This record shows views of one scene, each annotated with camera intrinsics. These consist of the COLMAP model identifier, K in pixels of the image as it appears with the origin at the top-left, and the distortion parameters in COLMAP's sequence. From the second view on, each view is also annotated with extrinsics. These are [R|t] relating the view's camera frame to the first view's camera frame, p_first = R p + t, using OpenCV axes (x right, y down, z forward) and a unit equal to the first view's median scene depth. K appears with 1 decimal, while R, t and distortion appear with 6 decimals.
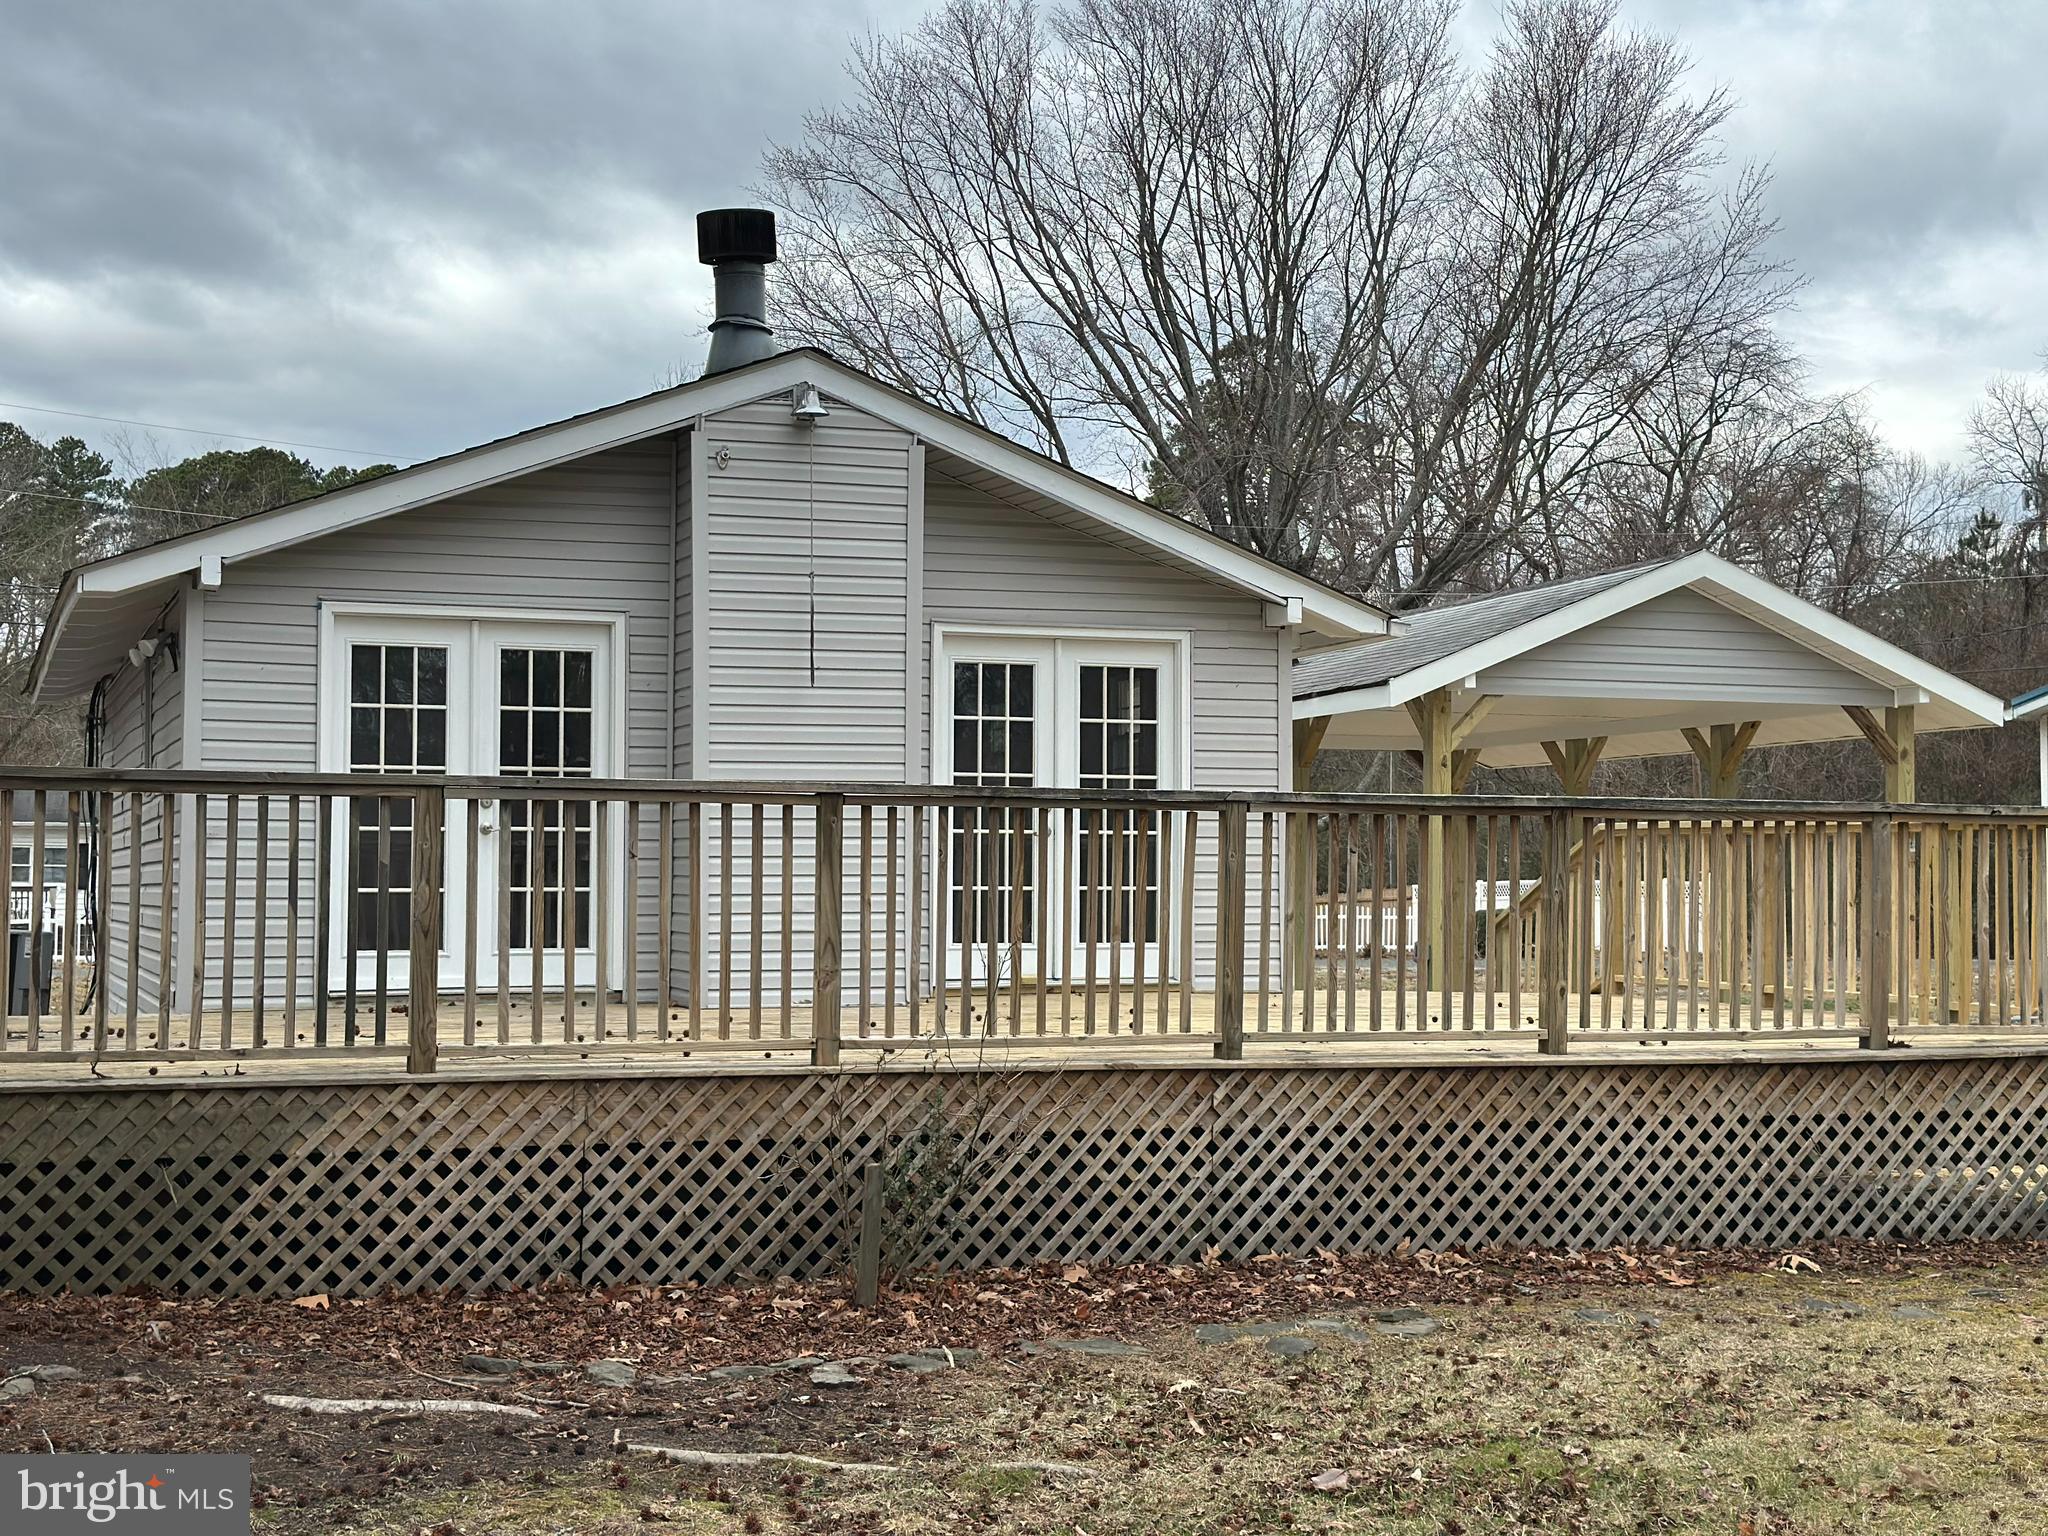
lens RADIAL K [[2888.1, 0, 1024.0], [0, 2888.1, 768.0], [0, 0, 1]] dist [0.001618, 1.081825]
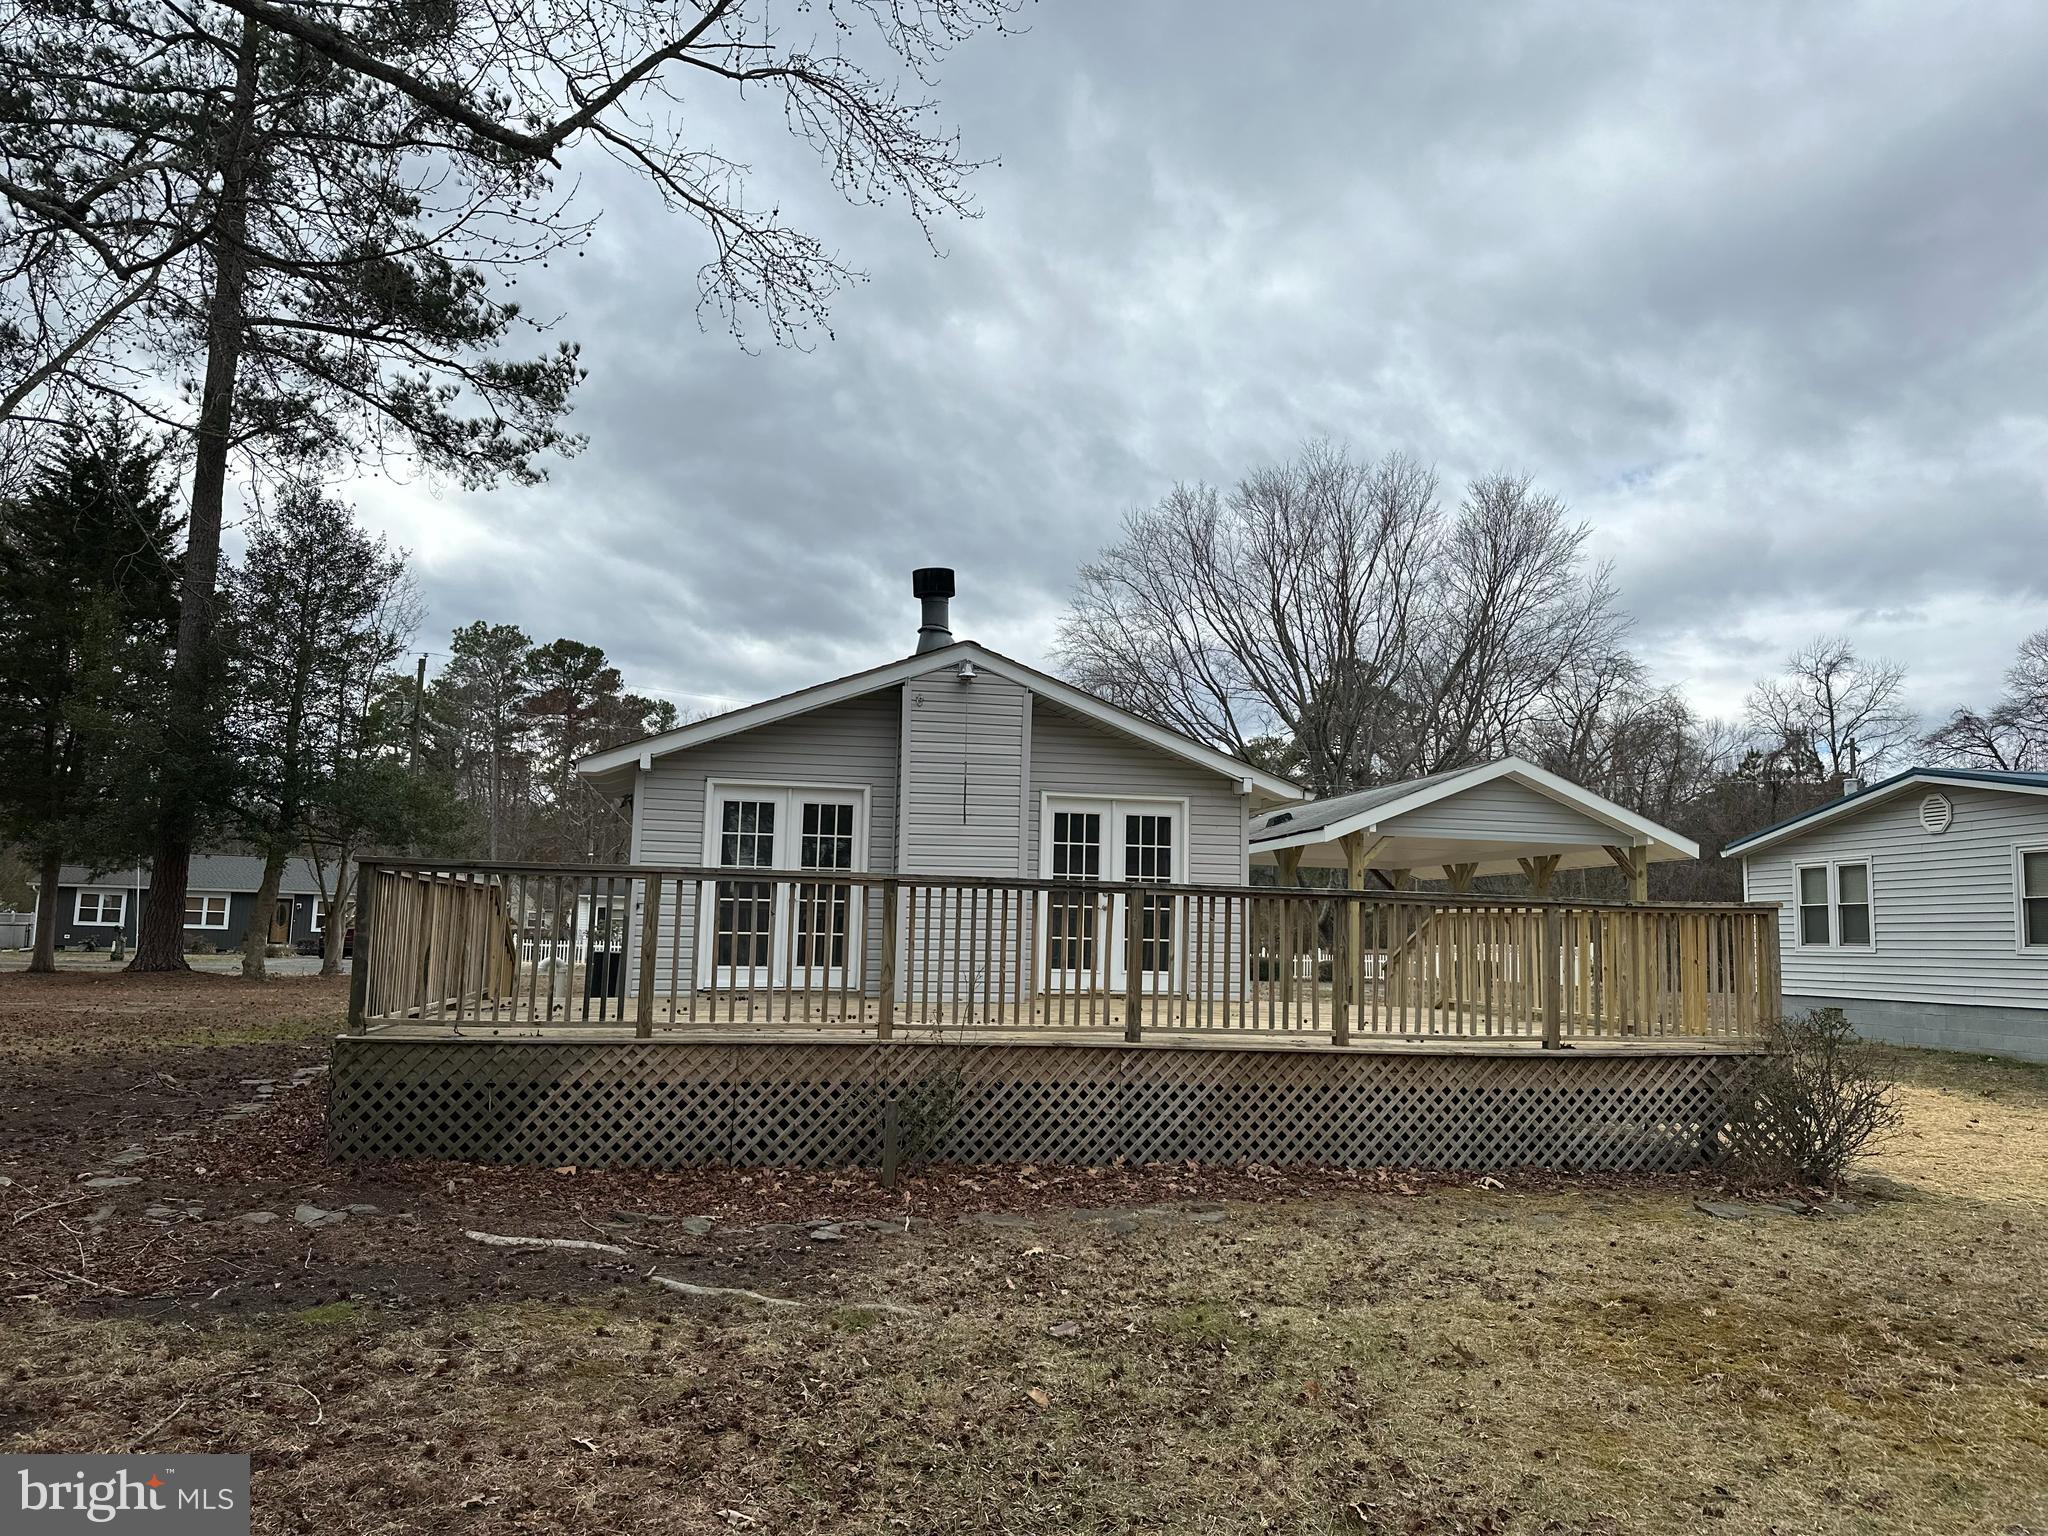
lens RADIAL K [[1427.2, 0, 1024.0], [0, 1427.2, 768.0], [0, 0, 1]] dist [0.119986, -0.116198]
pose [[0.987023, 0.001153, -0.160572, 0.134964], [-0.013576, 0.996993, -0.076295, 0.005695], [0.160001, 0.077485, 0.984071, 0.145376]]
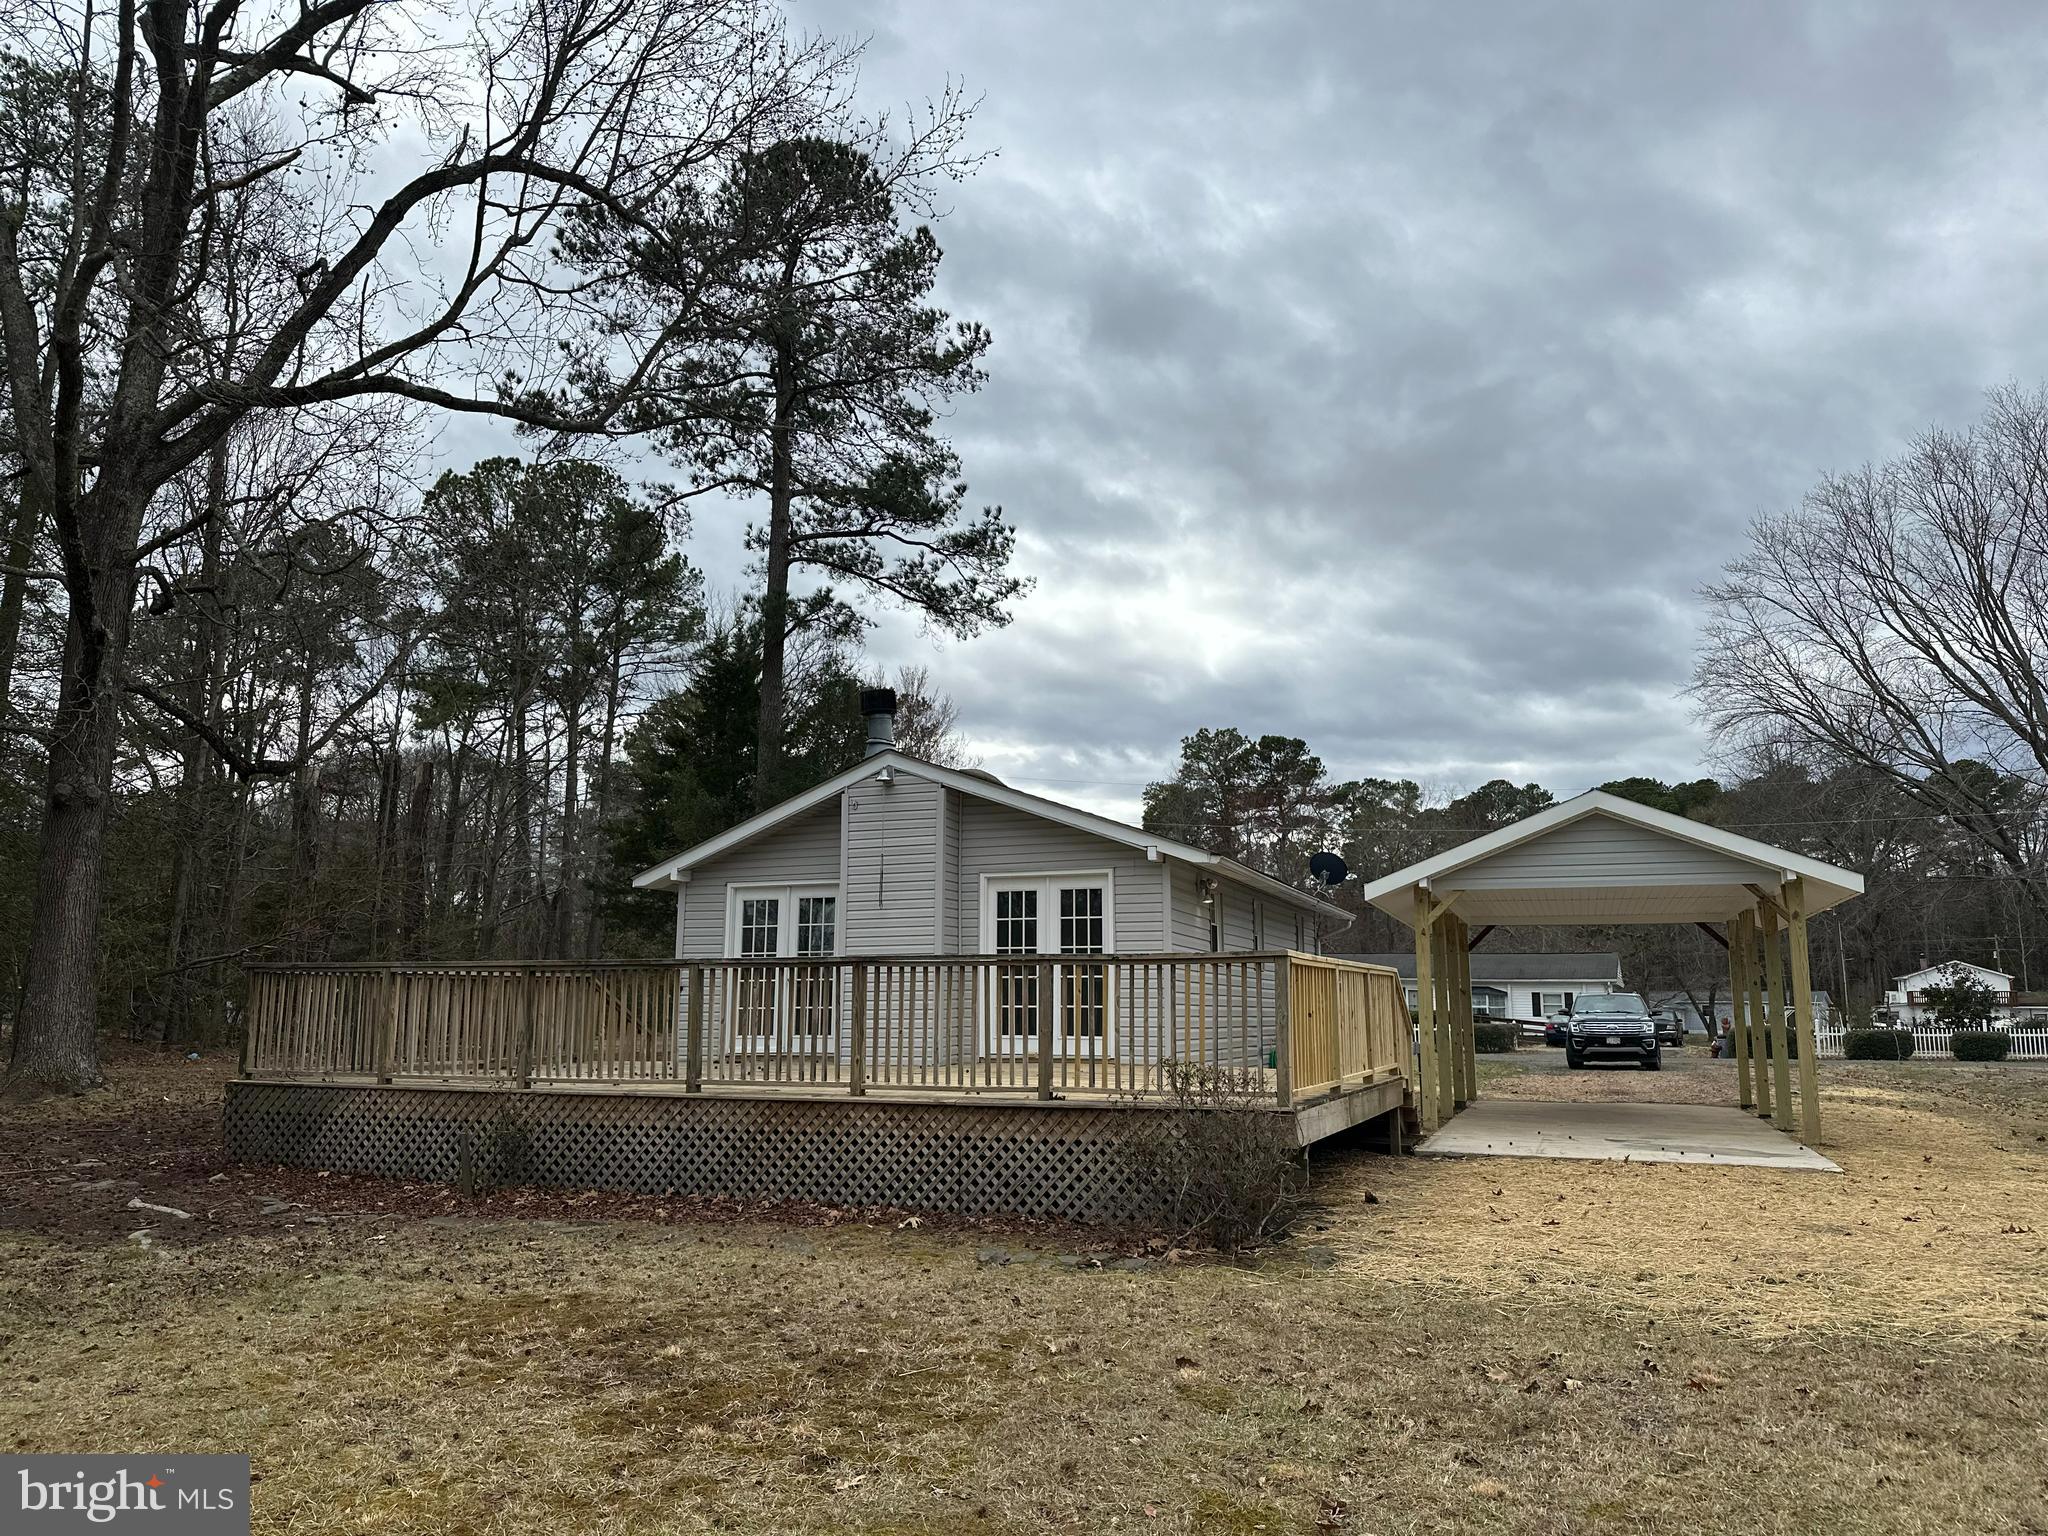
lens RADIAL K [[1453.0, 0, 1020.4], [0, 1453.0, 810.9], [0, 0, 1]] dist [0.297783, -0.000064]
pose [[0.715038, -0.093661, -0.692783, 0.923465], [0.027786, 0.994009, -0.105706, 0.019490], [0.698534, 0.056334, 0.713356, 0.380470]]
